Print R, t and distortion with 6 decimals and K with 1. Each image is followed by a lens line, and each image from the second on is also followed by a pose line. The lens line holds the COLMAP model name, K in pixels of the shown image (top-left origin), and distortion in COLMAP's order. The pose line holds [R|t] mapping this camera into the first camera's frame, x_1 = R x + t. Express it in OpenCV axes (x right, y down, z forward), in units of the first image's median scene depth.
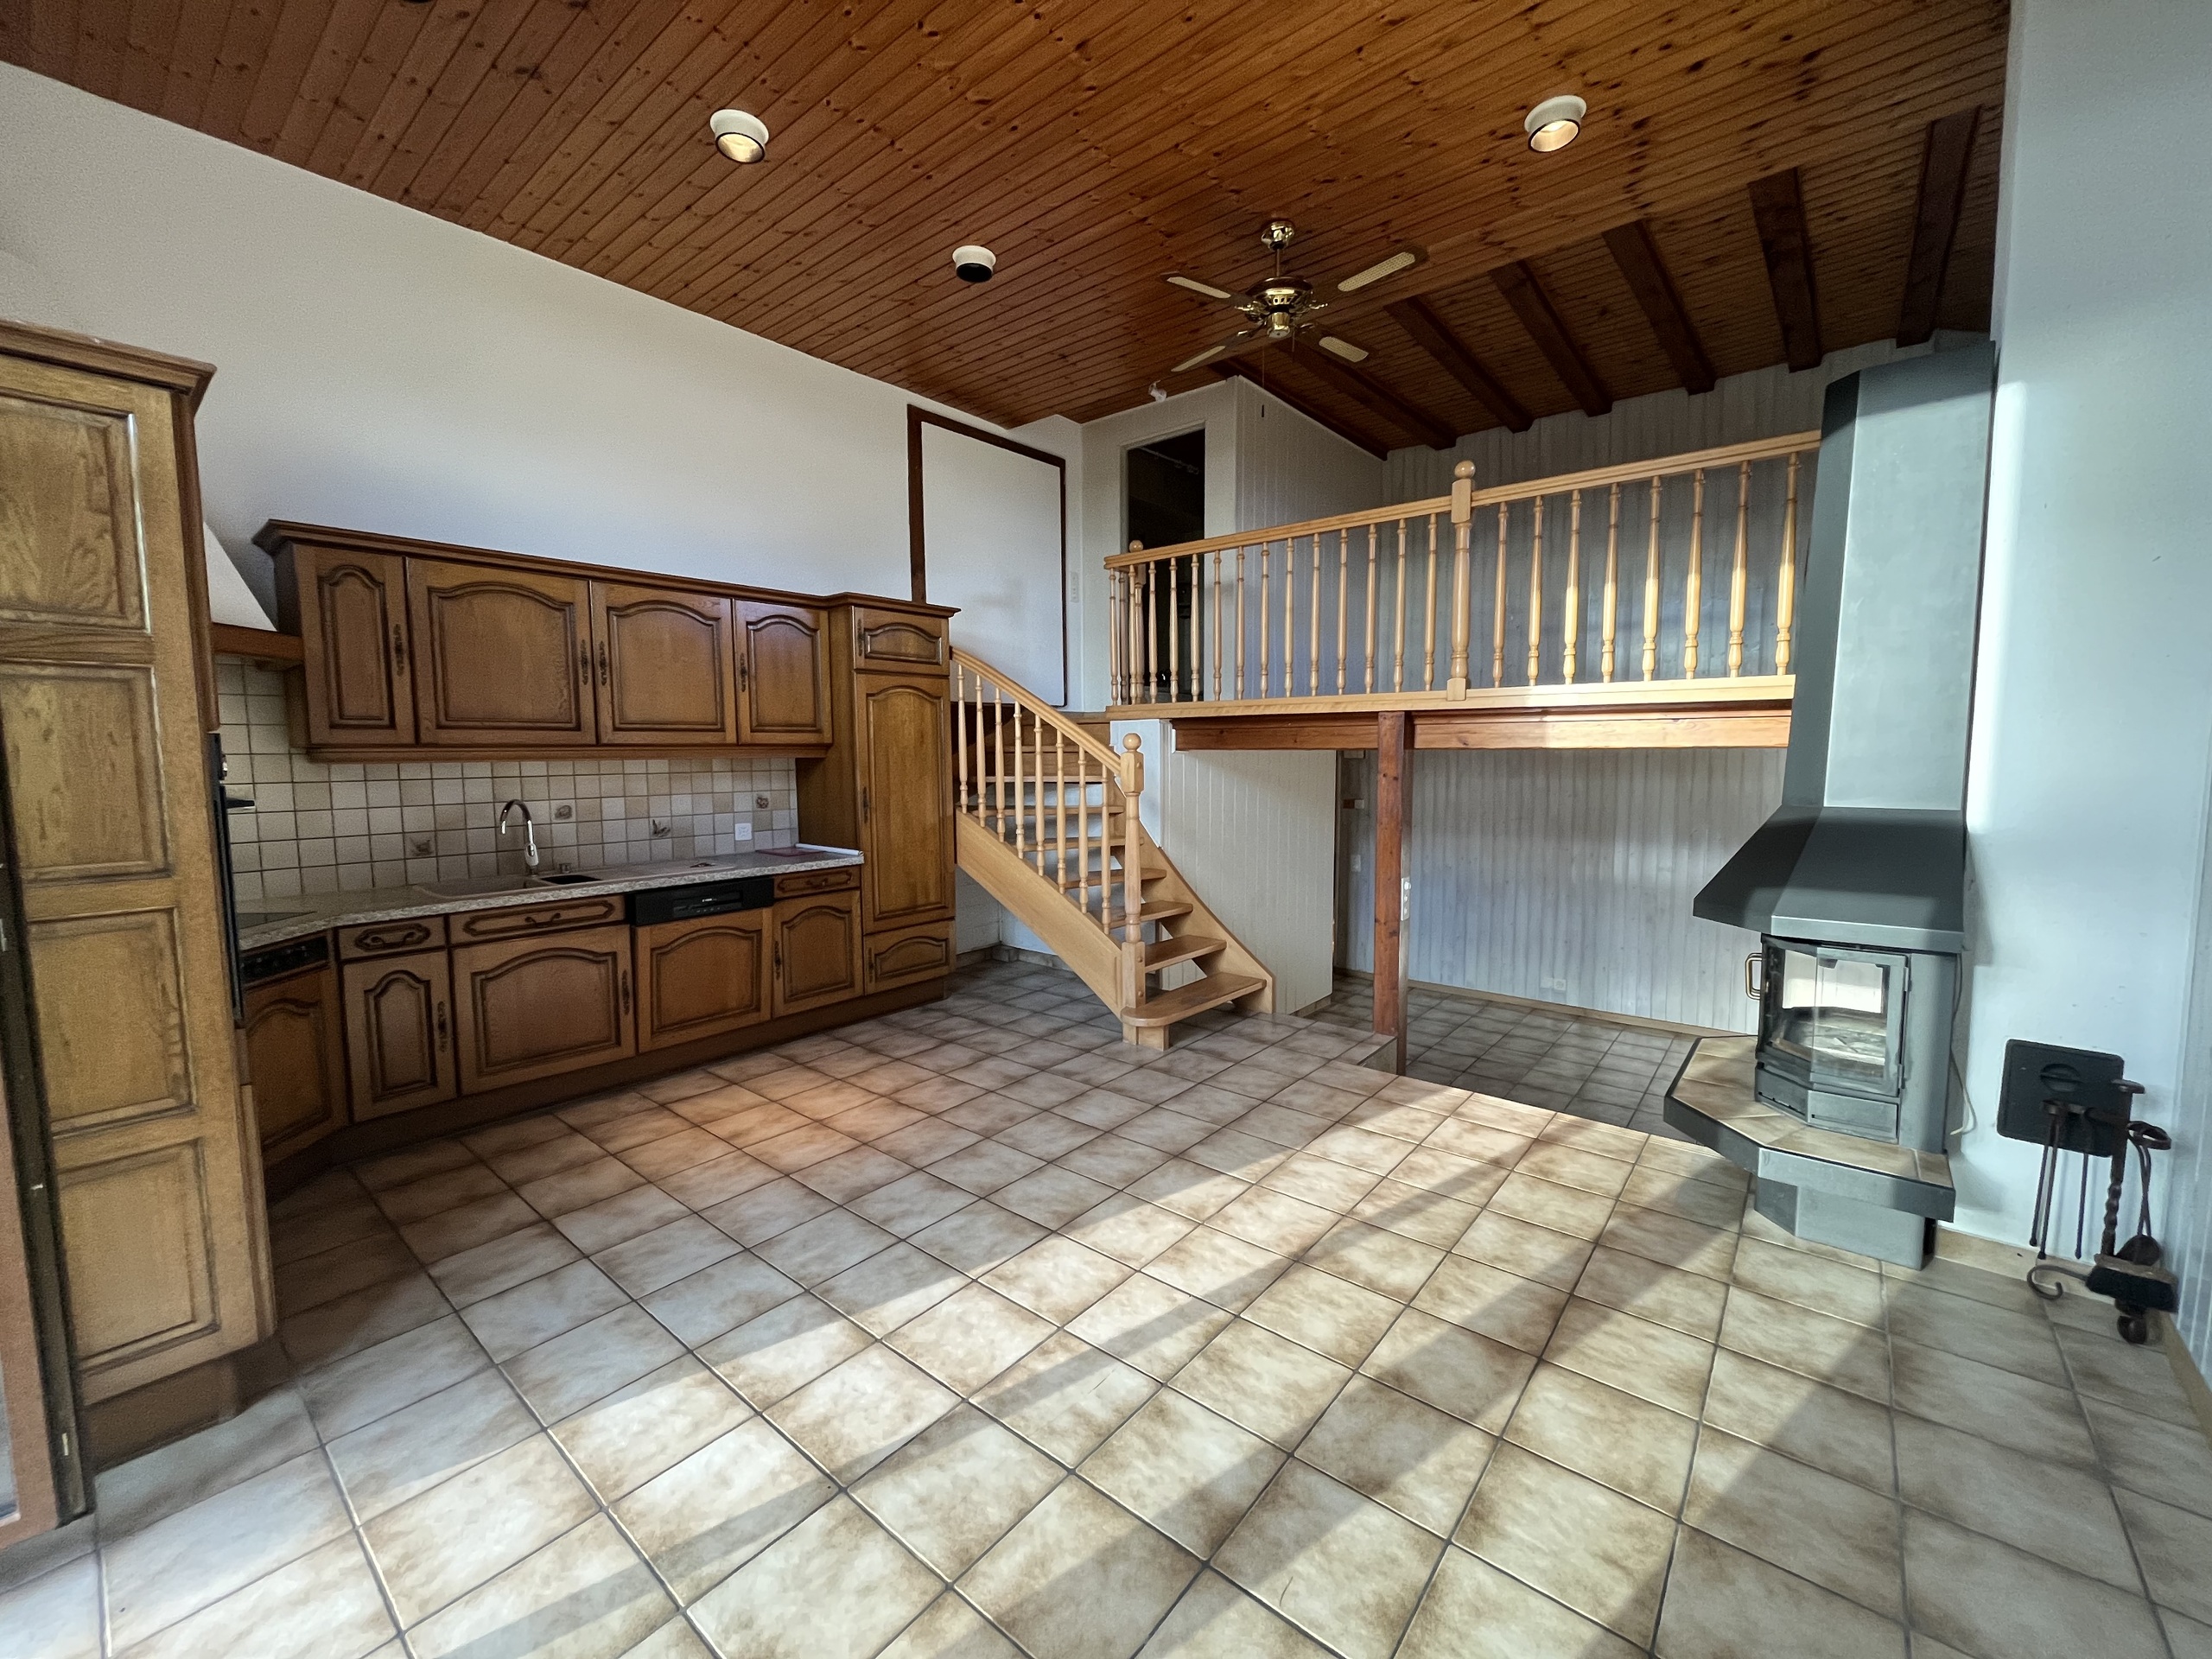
lens RADIAL K [[892.4, 0, 1101.6], [0, 892.4, 827.1], [0, 0, 1]] dist [-0.003629, -0.000808]
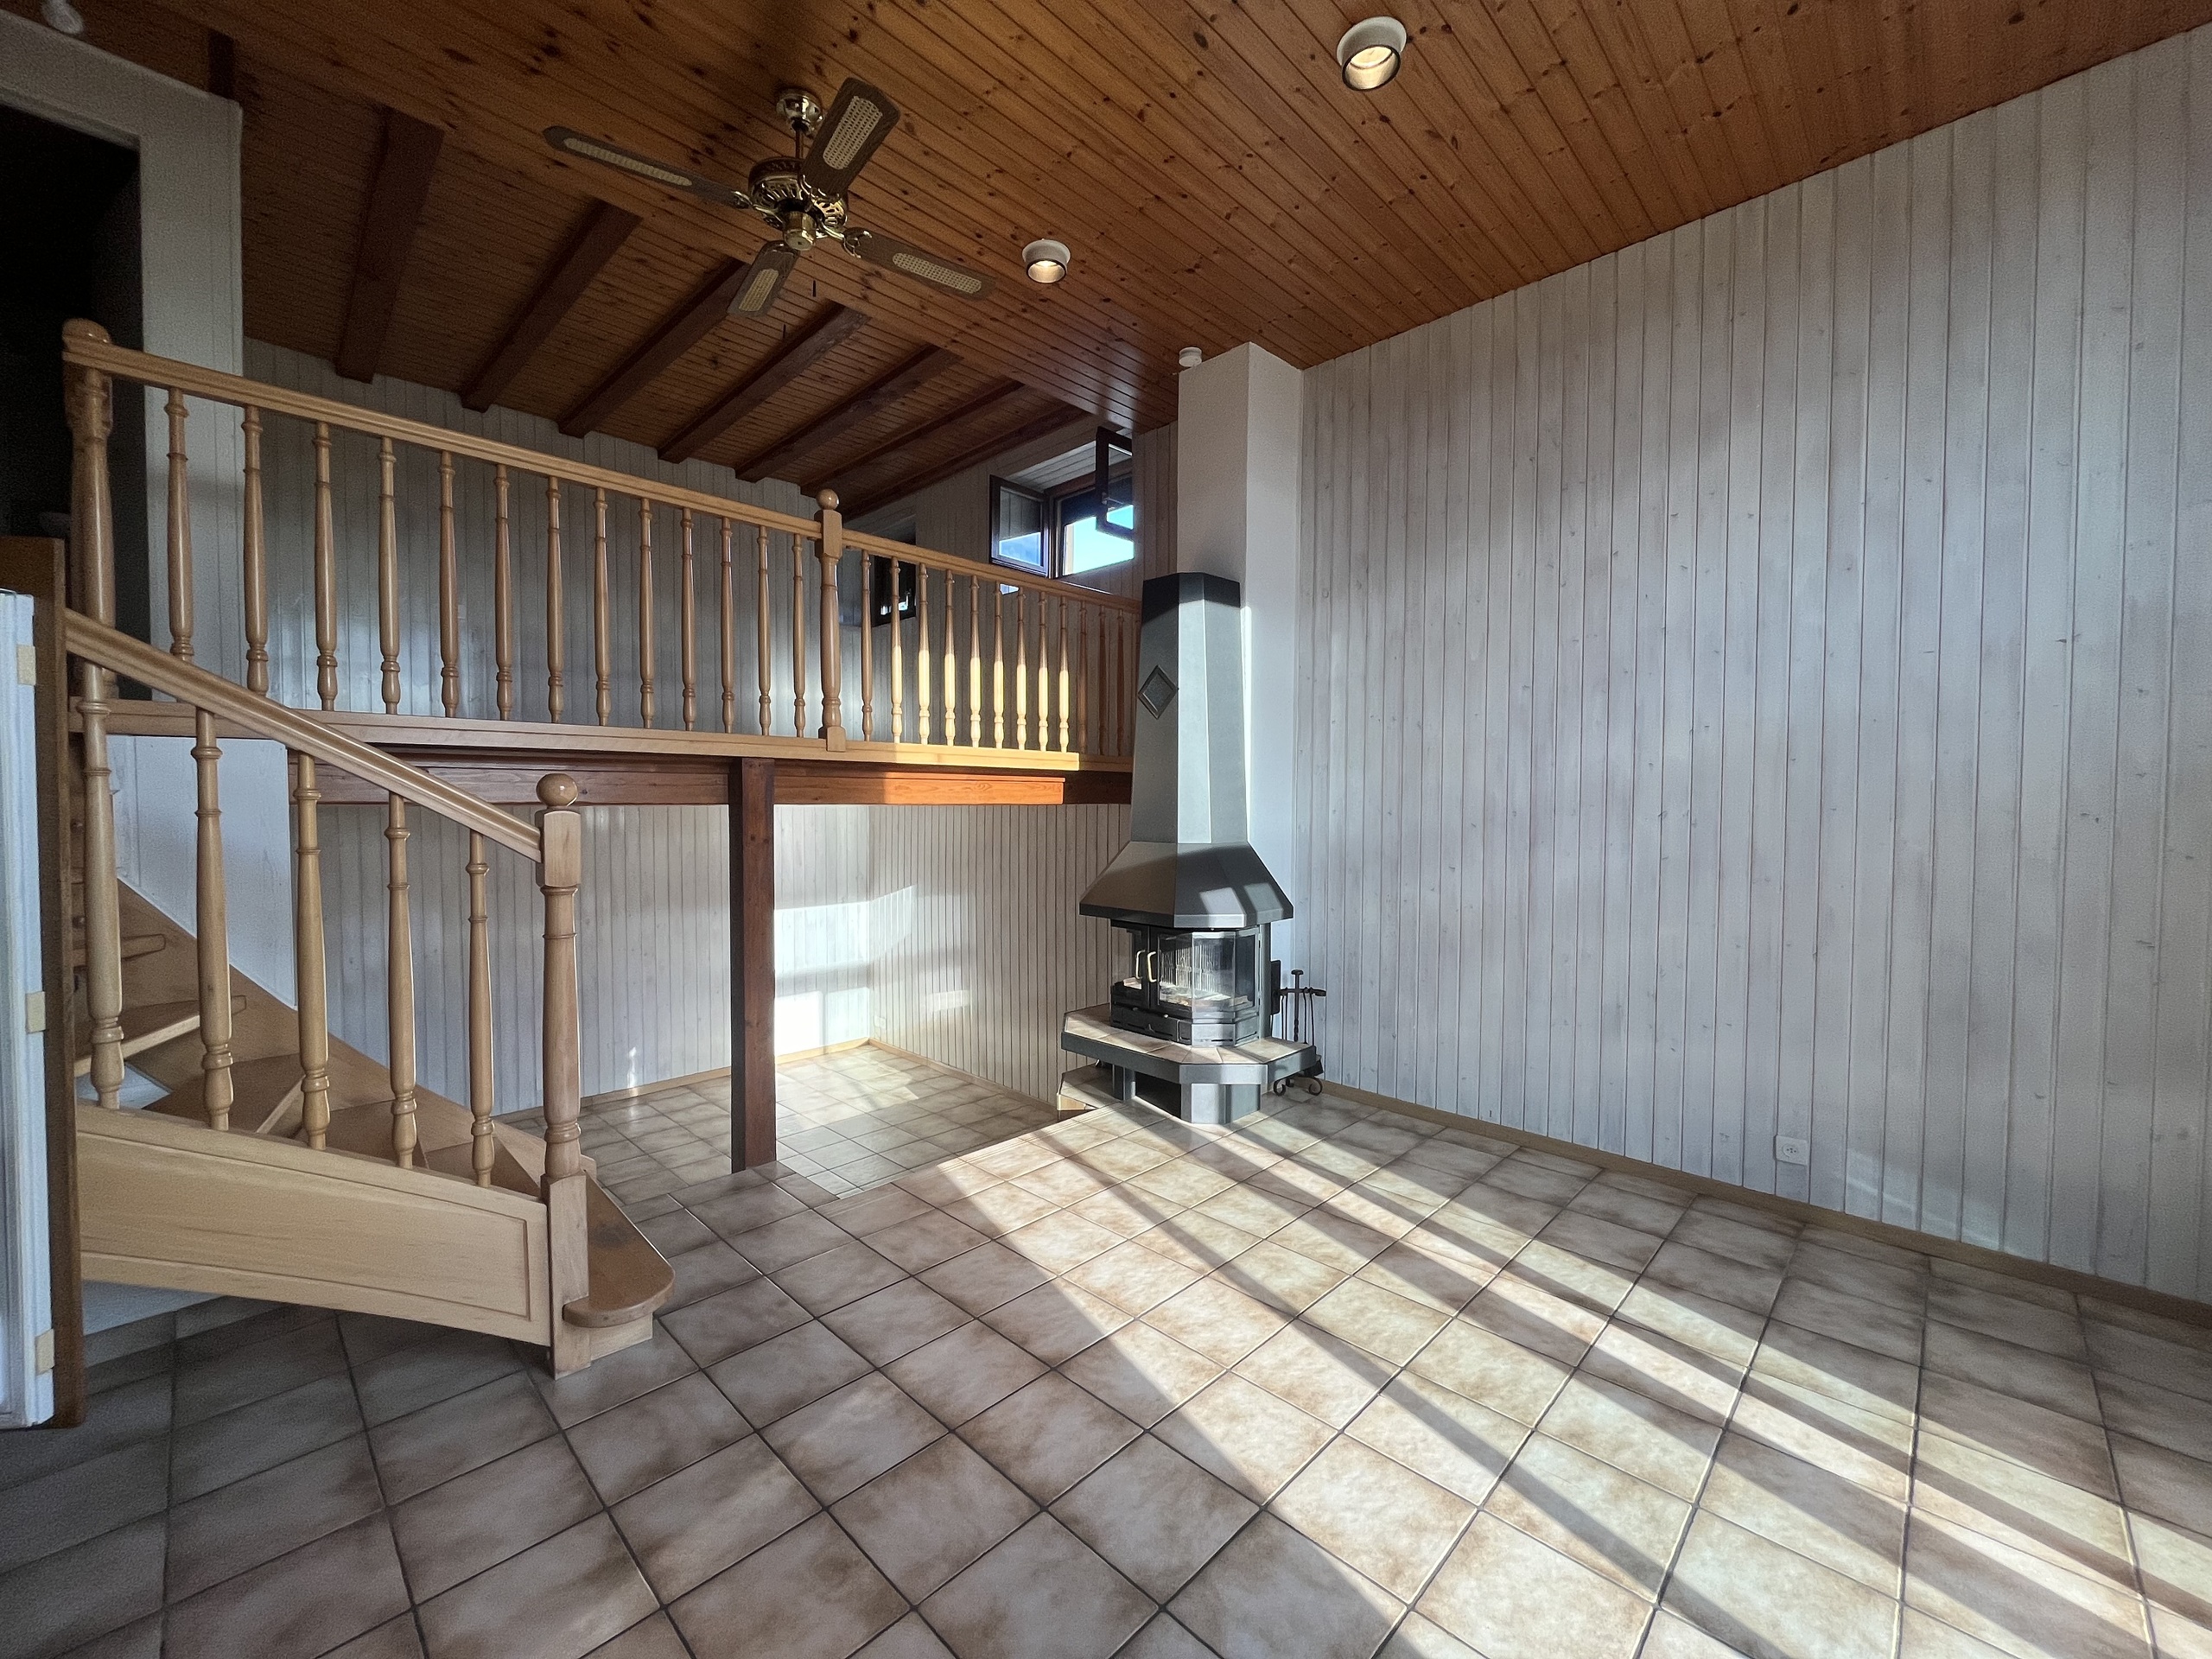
lens RADIAL K [[892.4, 0, 1101.6], [0, 892.4, 827.1], [0, 0, 1]] dist [-0.003629, -0.000808]
pose [[0.082645, -0.026534, 0.996226, -0.595958], [0.087181, 0.996006, 0.019295, -0.073555], [-0.992758, 0.085257, 0.084628, 0.835850]]
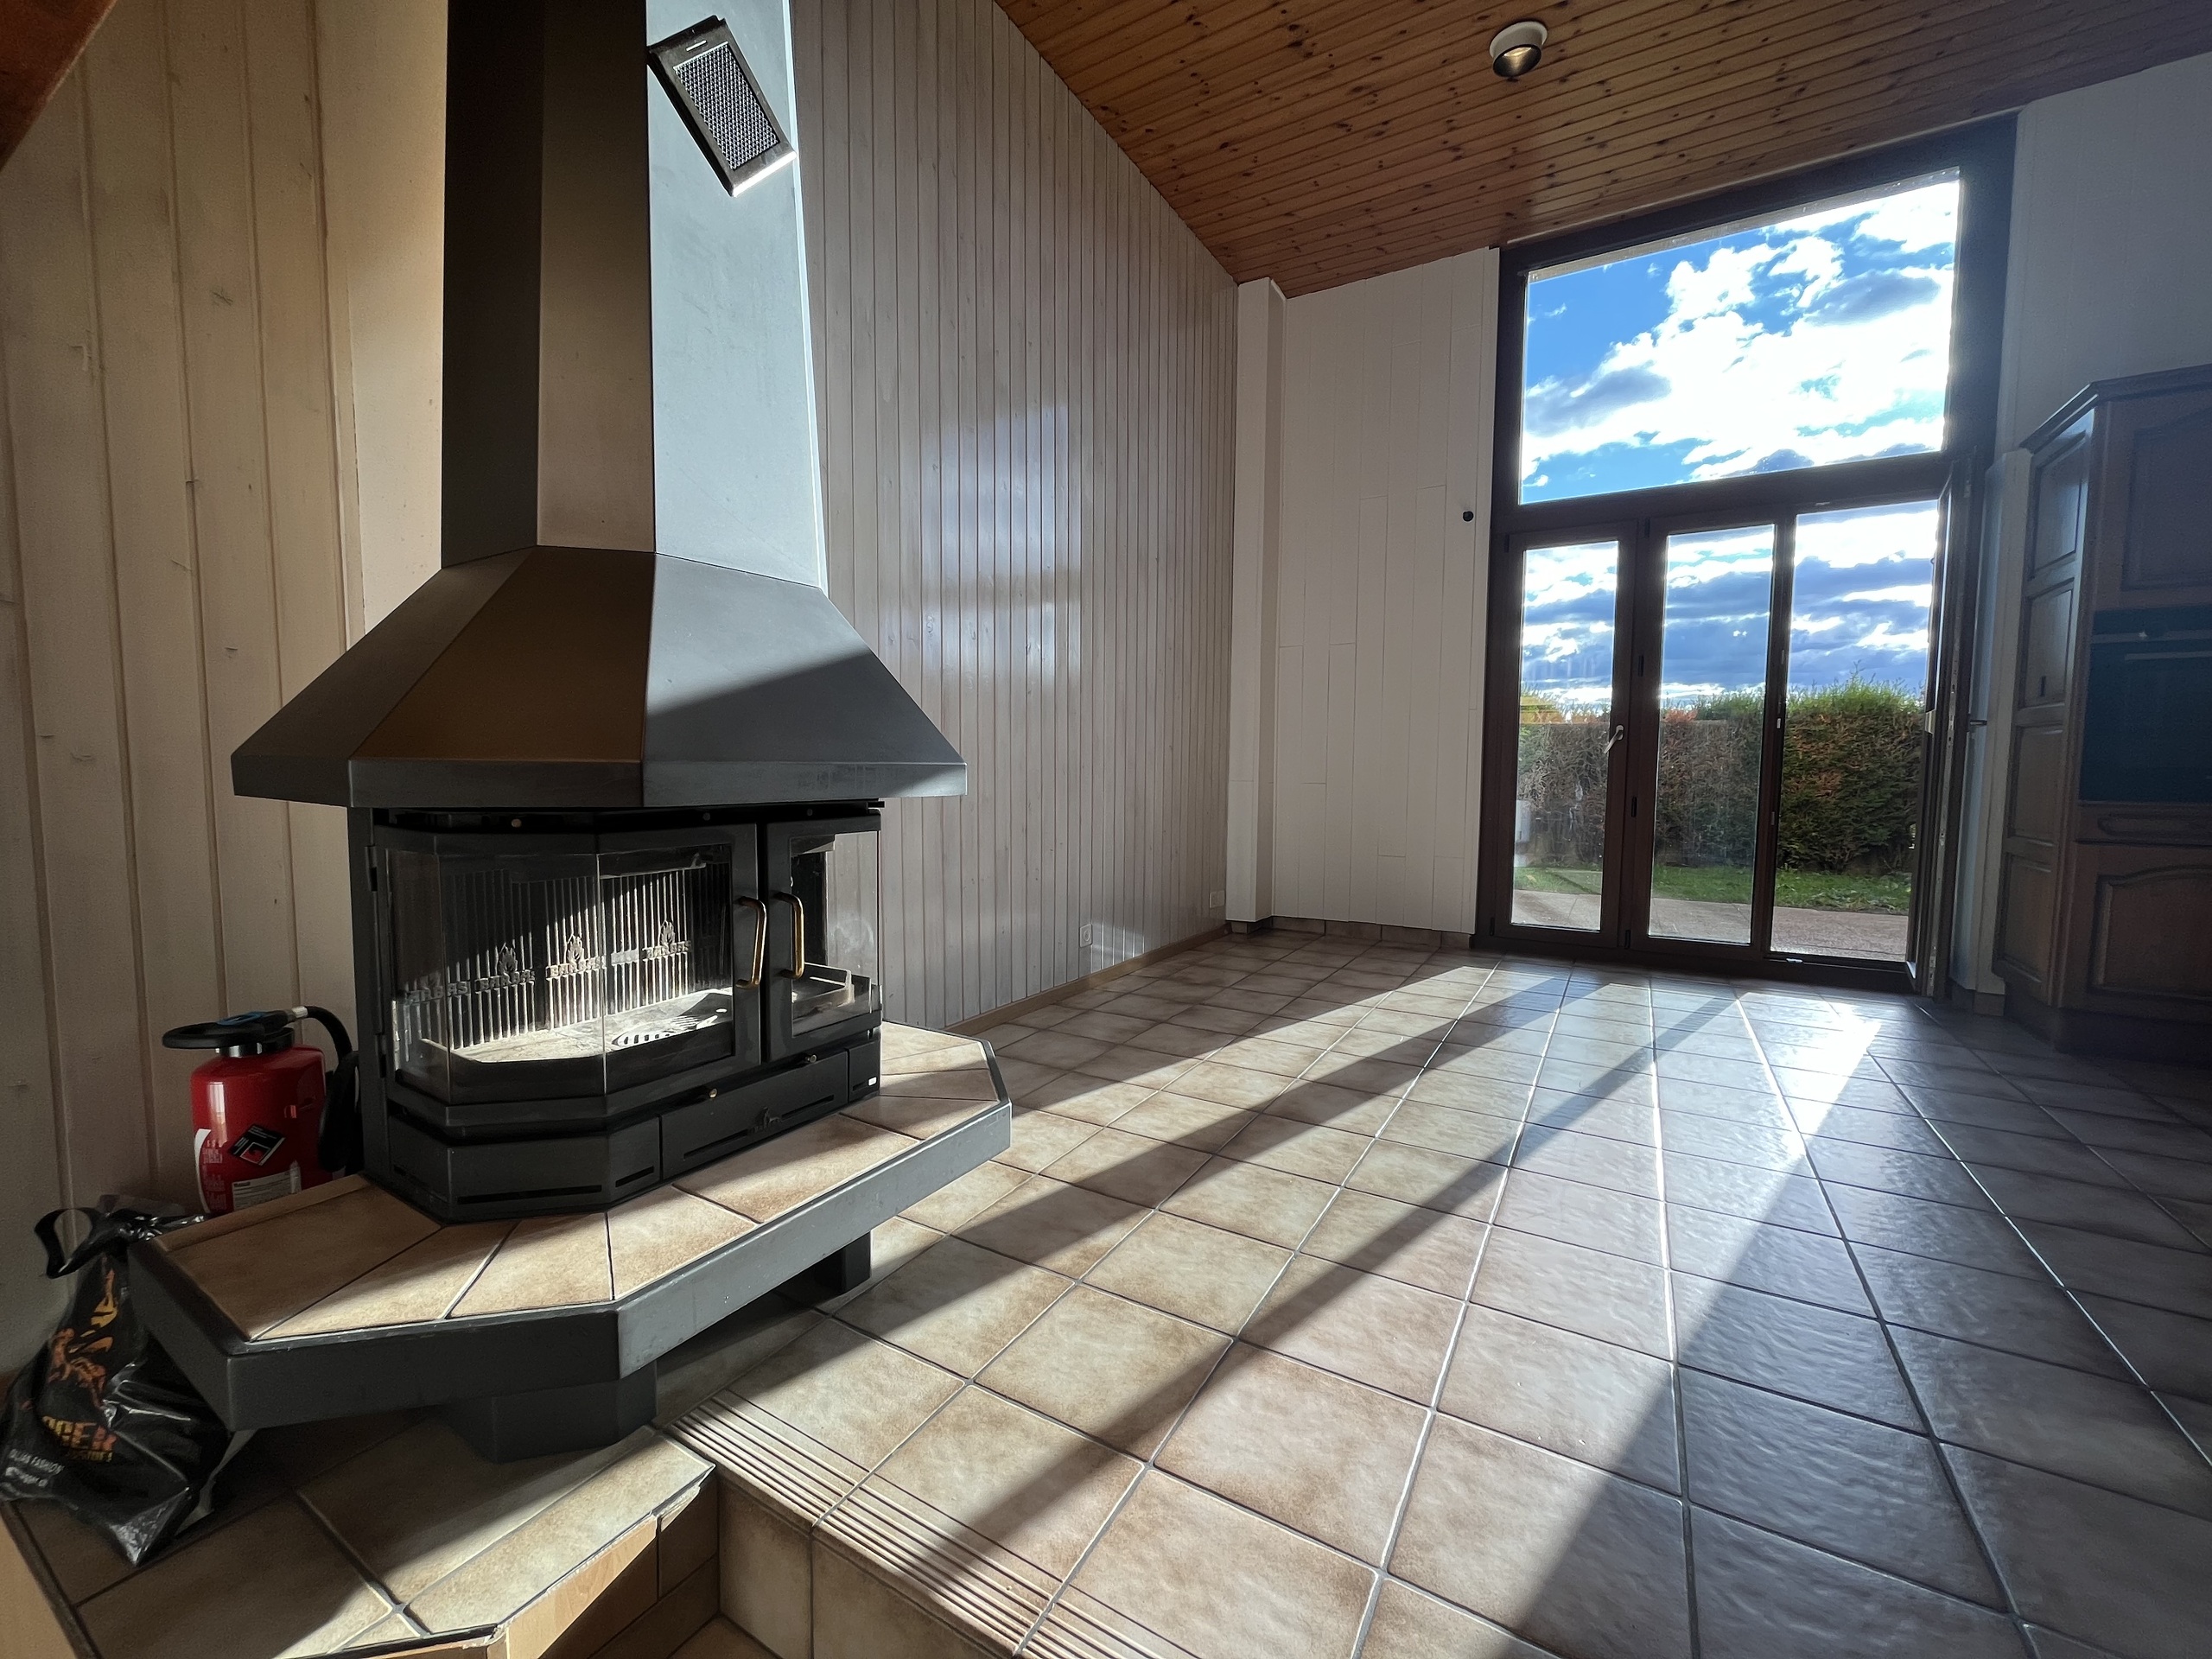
lens RADIAL K [[913.2, 0, 1106.0], [0, 913.2, 829.5], [0, 0, 1]] dist [-0.002675, -0.000233]
pose [[-0.986466, 0.009155, -0.163710, 0.572539], [-0.017487, 0.986871, 0.160559, 0.025200], [0.163031, 0.161249, -0.973355, 1.351051]]
